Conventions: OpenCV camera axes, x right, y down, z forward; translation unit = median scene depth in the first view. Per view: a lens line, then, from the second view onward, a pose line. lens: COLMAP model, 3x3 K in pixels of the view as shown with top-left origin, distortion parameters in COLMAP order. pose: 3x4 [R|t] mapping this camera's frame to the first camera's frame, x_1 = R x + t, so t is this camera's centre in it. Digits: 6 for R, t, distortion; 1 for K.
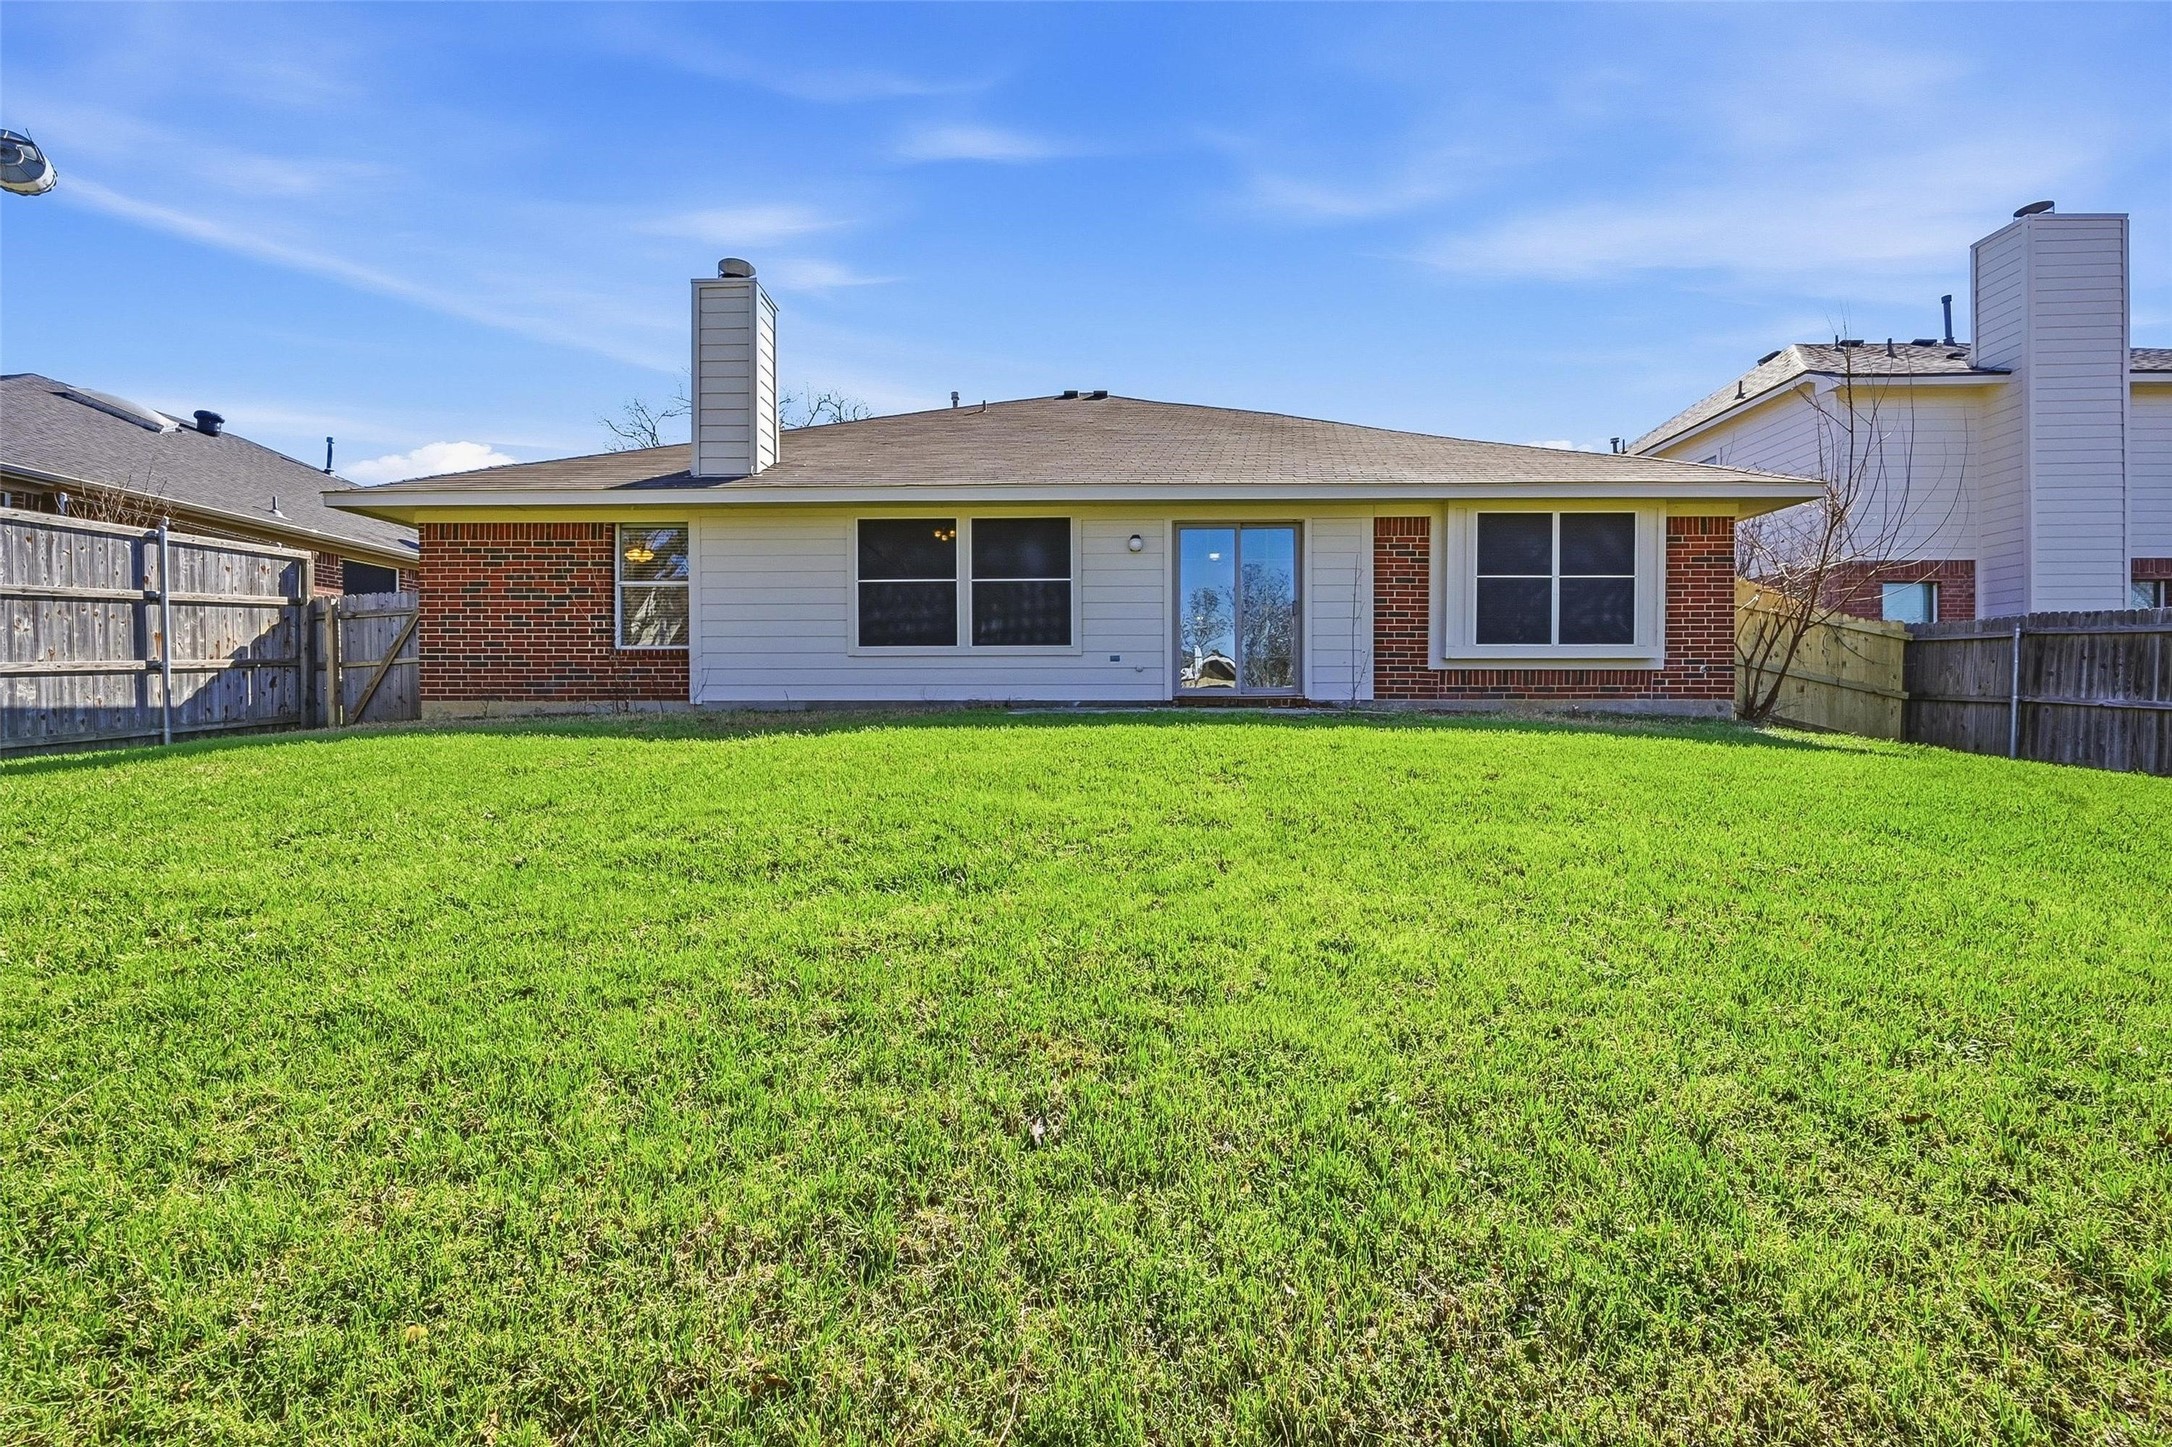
lens RADIAL K [[867.1, 0, 1085.6], [0, 867.1, 720.0], [0, 0, 1]] dist [-0.001336, 0.000346]
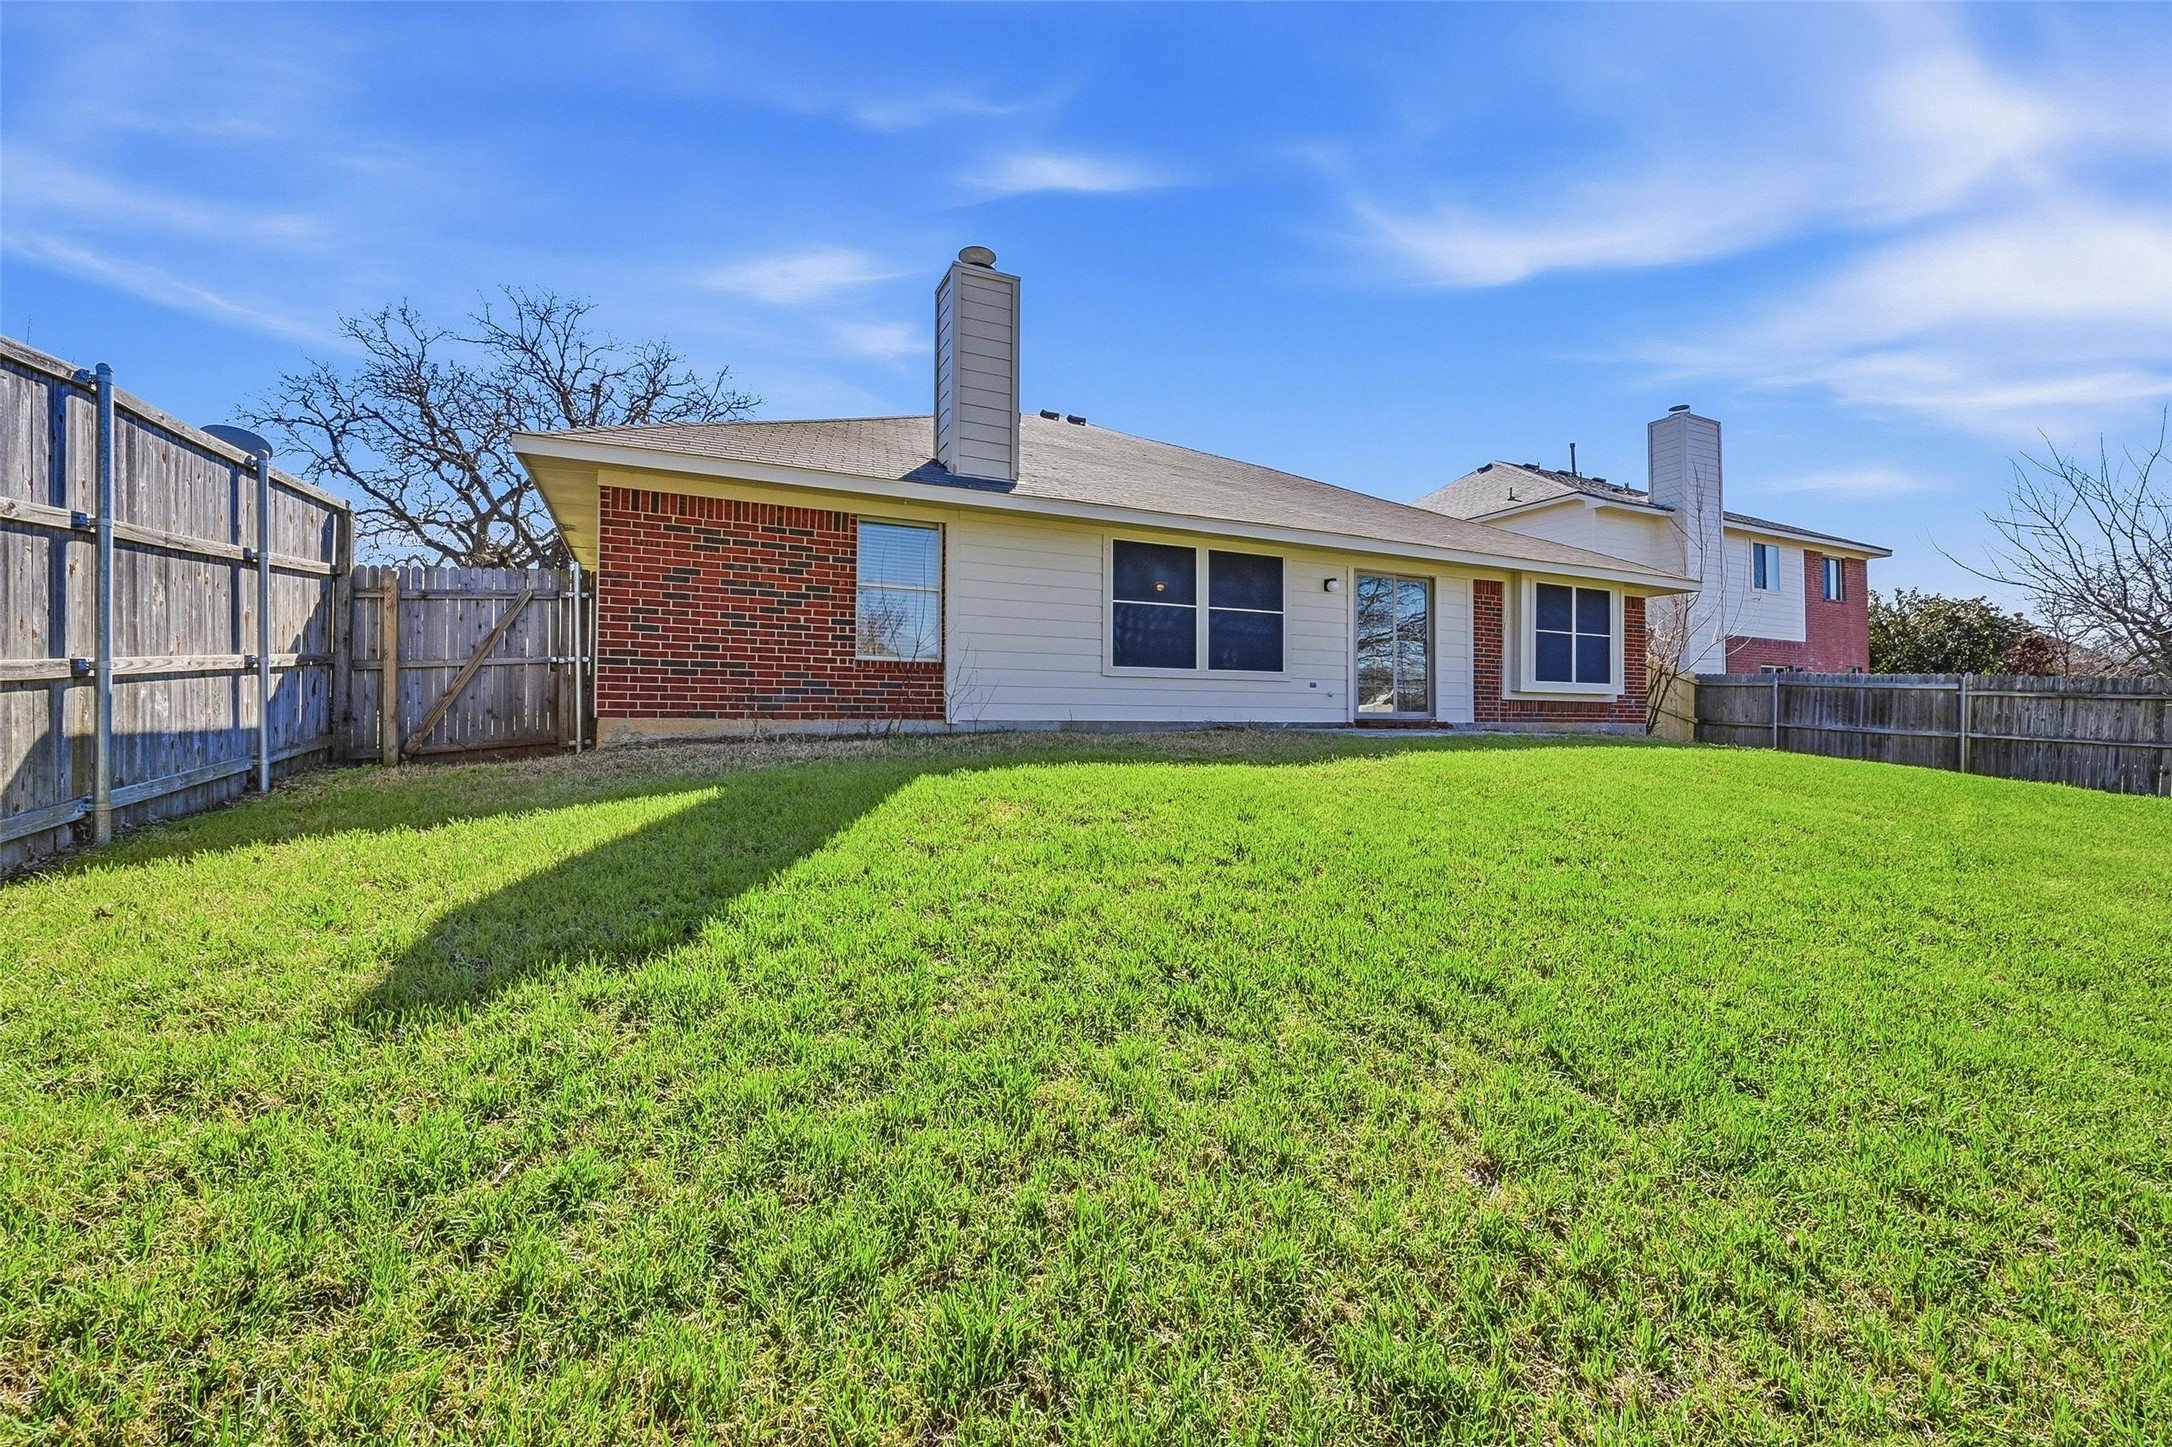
lens RADIAL K [[867.1, 0, 1087.9], [0, 867.1, 726.3], [0, 0, 1]] dist [-0.001336, 0.000346]
pose [[0.891576, 0.003026, 0.452861, -0.739854], [-0.000467, 0.999983, -0.005761, -0.010596], [-0.452871, 0.004925, 0.891562, 0.125843]]
